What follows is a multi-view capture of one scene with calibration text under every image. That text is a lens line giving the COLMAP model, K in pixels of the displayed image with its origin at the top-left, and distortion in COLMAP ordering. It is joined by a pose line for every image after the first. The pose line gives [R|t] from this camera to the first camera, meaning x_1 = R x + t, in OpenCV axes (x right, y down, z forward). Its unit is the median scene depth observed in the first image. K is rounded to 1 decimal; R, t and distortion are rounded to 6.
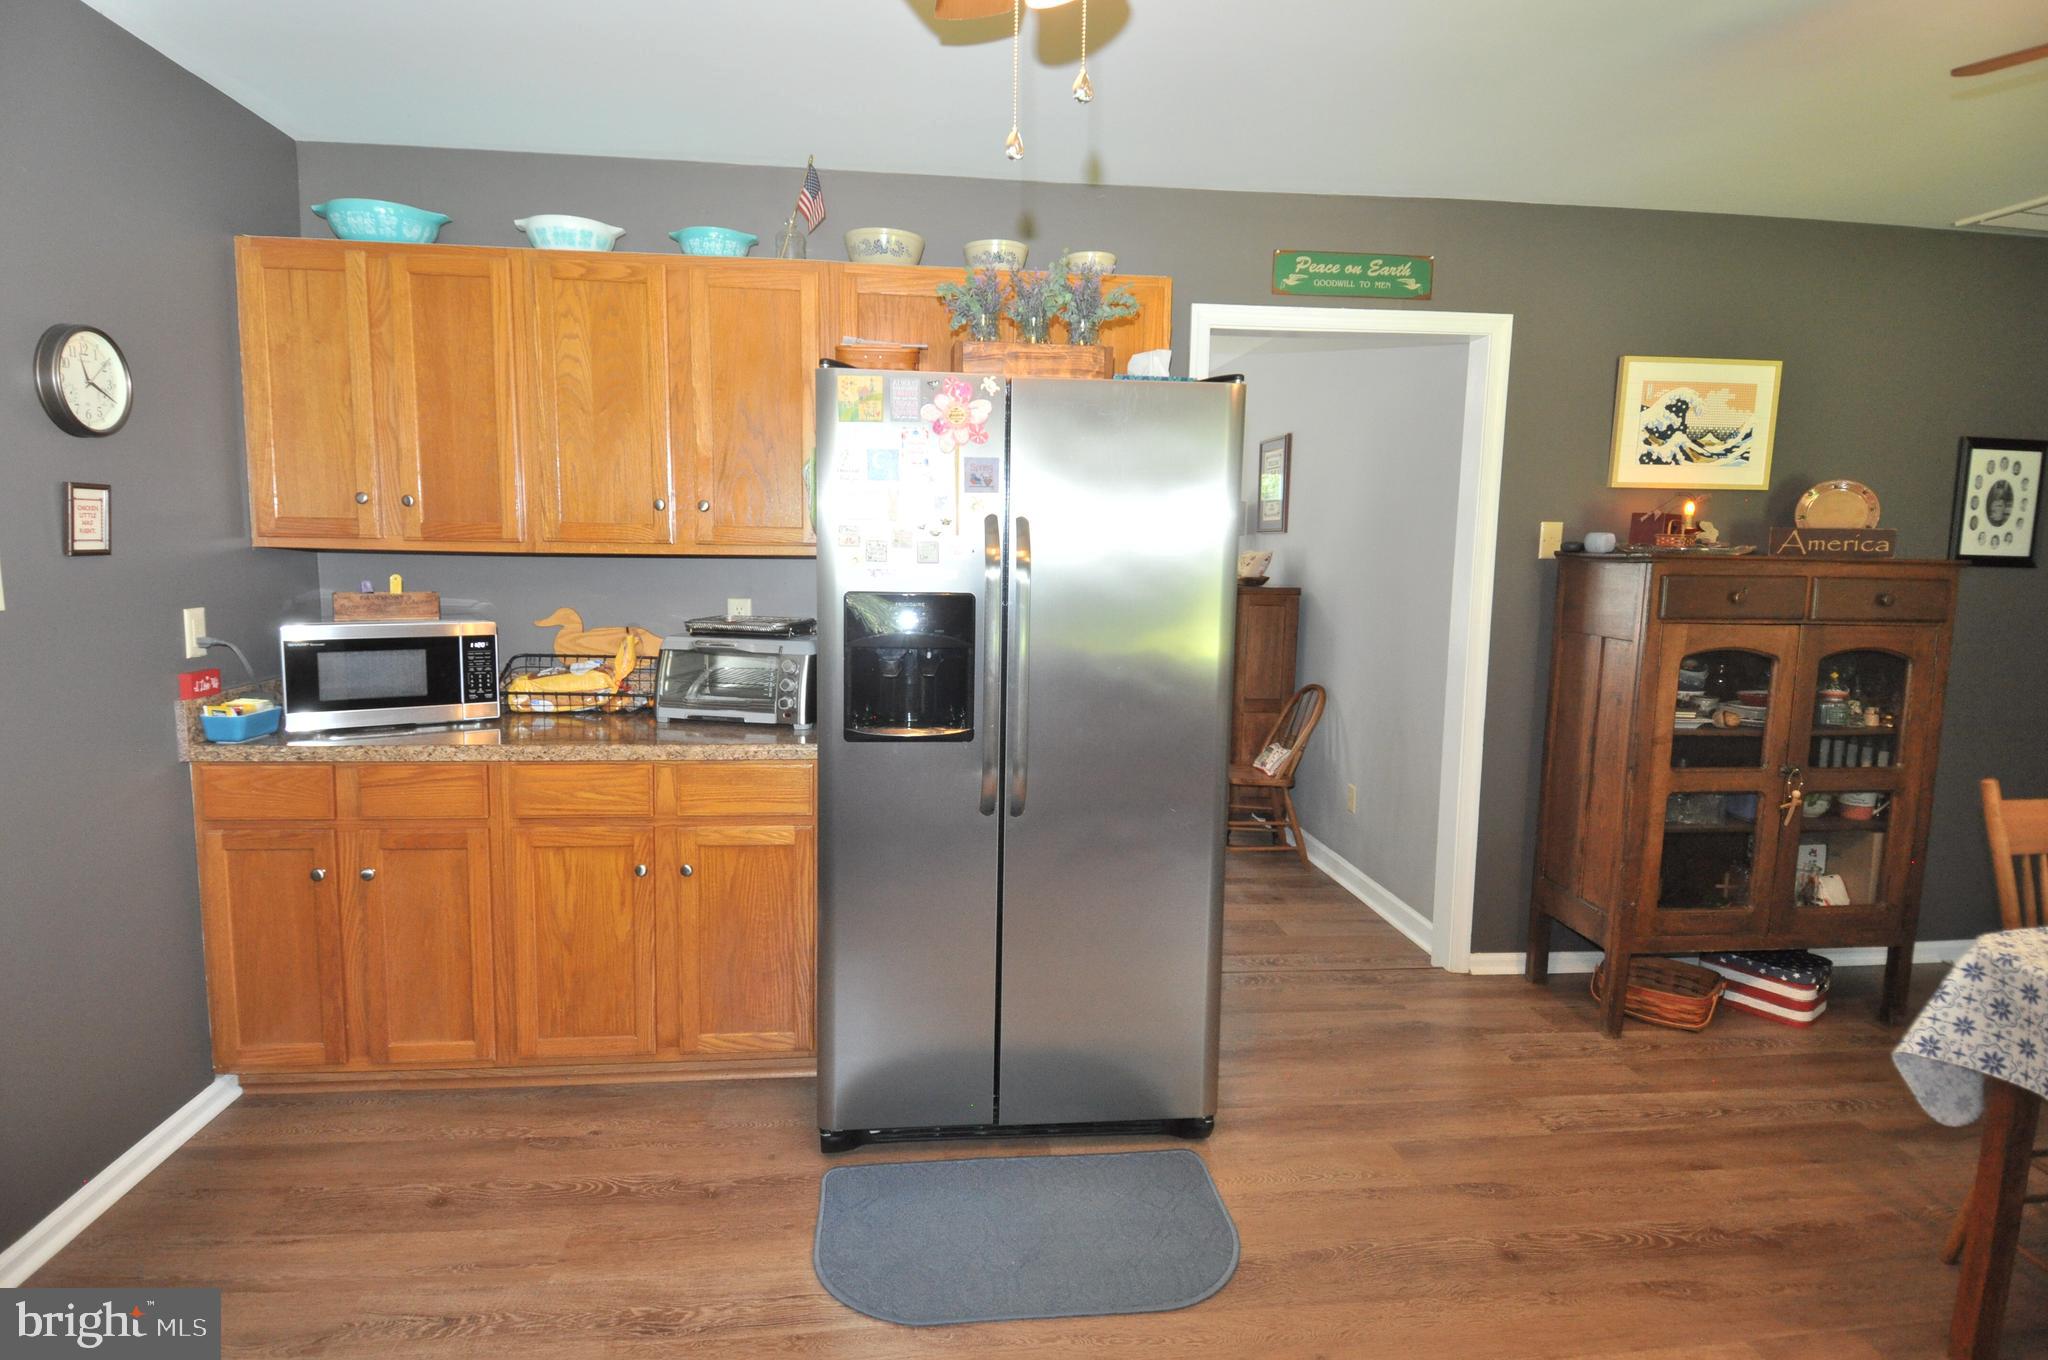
lens RADIAL K [[1067.4, 0, 1020.6], [0, 1067.4, 665.0], [0, 0, 1]] dist [0.001957, -0.023645]
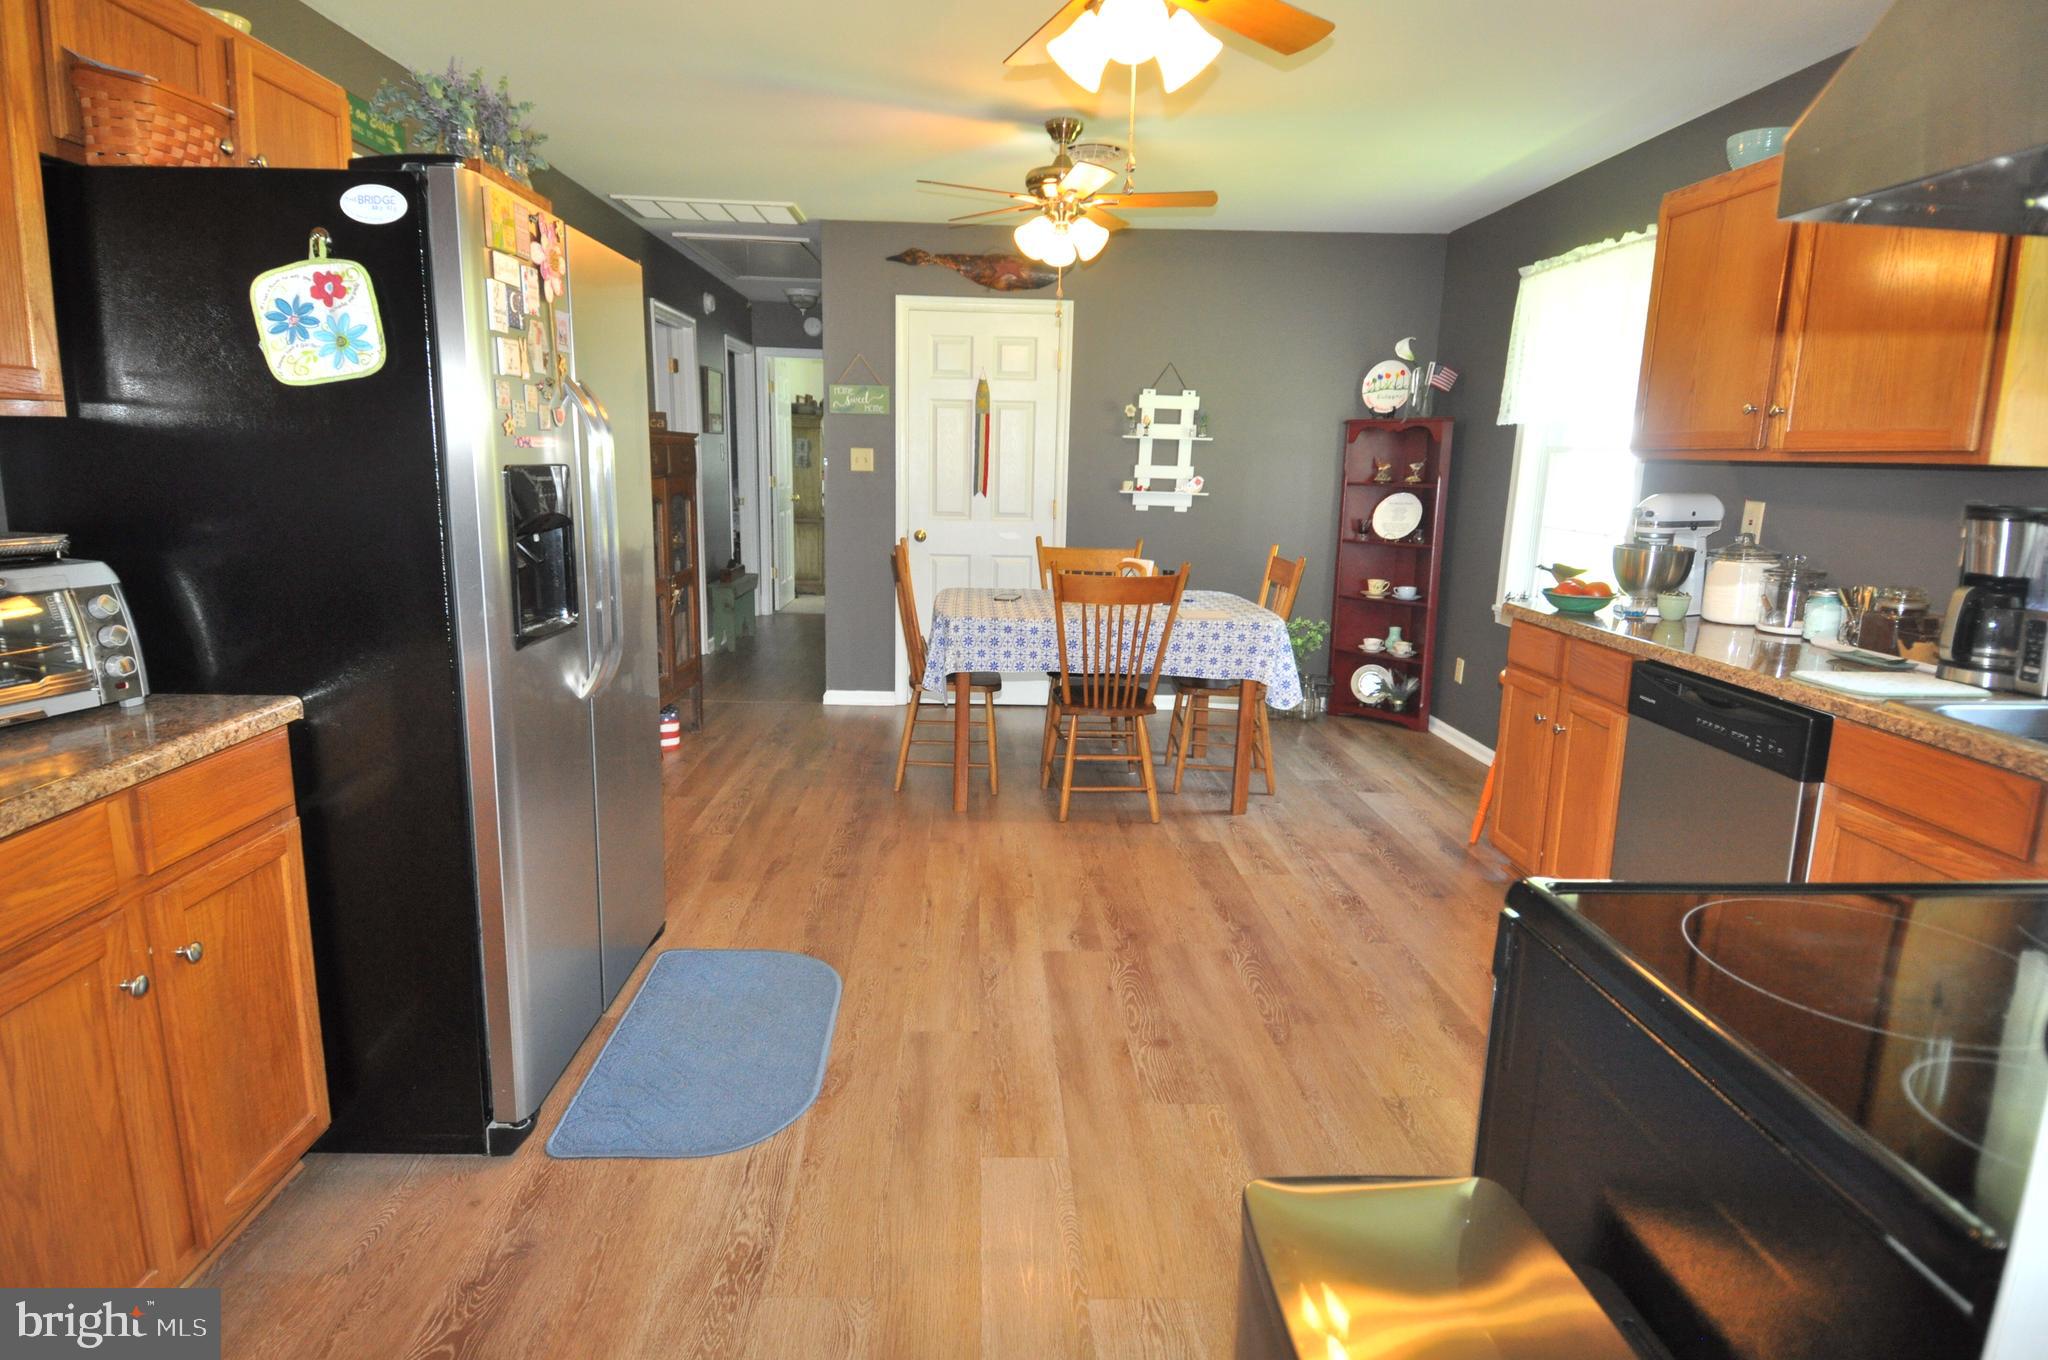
lens RADIAL K [[1067.4, 0, 1011.3], [0, 1067.4, 663.2], [0, 0, 1]] dist [0.001957, -0.023645]
pose [[0.060352, -0.205540, 0.976786, -0.831521], [0.086790, 0.975944, 0.200000, -0.045107], [-0.994397, 0.072705, 0.076739, 0.481901]]
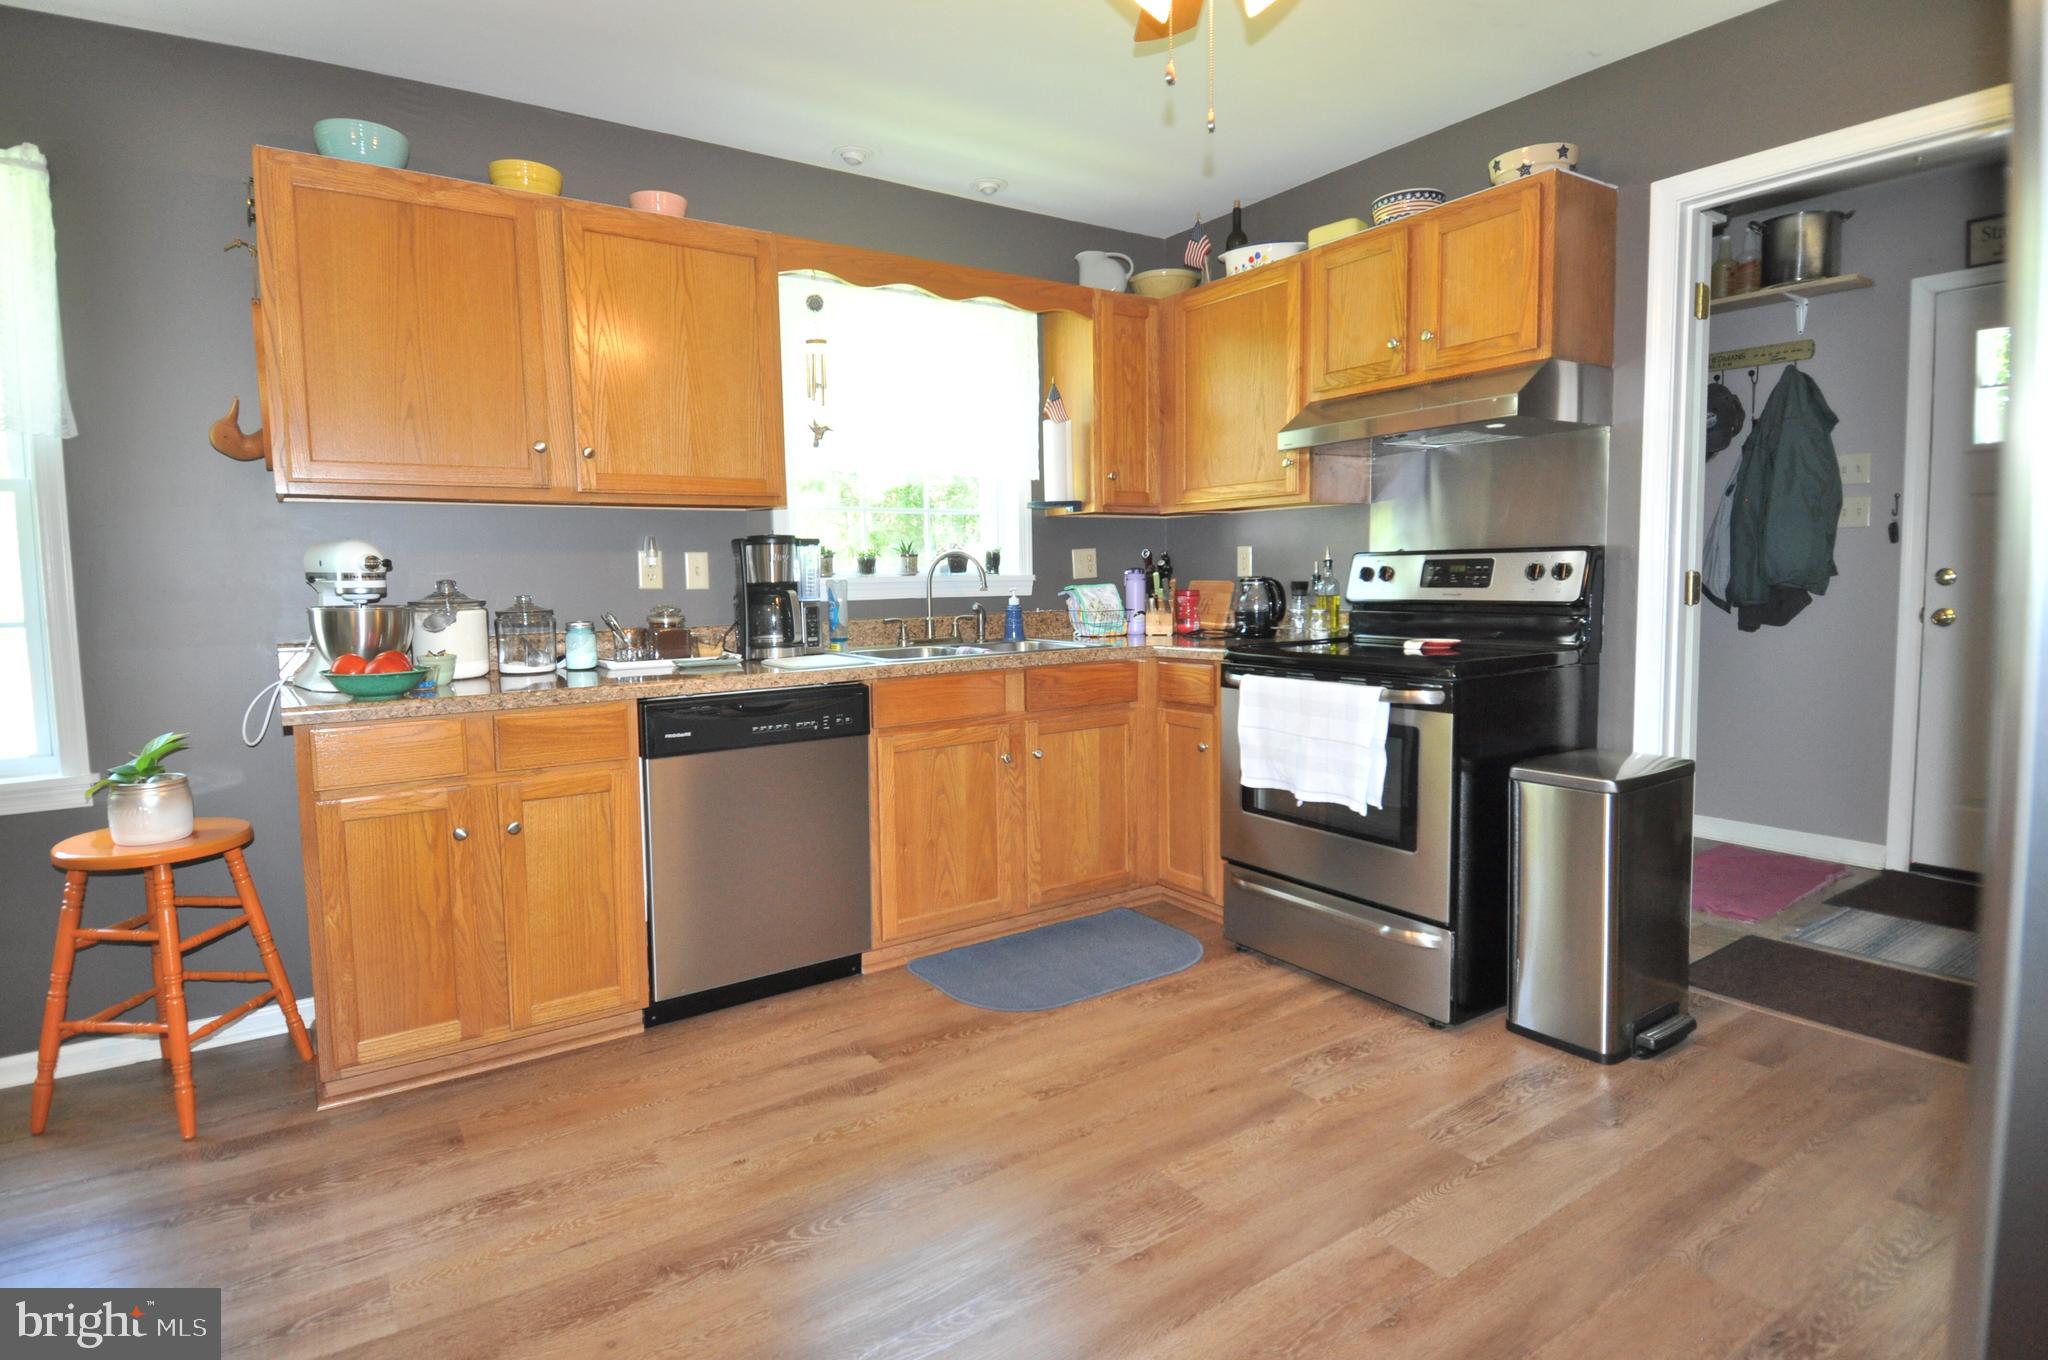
lens RADIAL K [[1067.4, 0, 1006.9], [0, 1067.4, 668.7], [0, 0, 1]] dist [0.001957, -0.023645]
pose [[-0.873774, 0.043487, -0.484383, 0.405887], [-0.045143, 0.984442, 0.169814, -0.000984], [0.484232, 0.170246, -0.858217, 0.959327]]
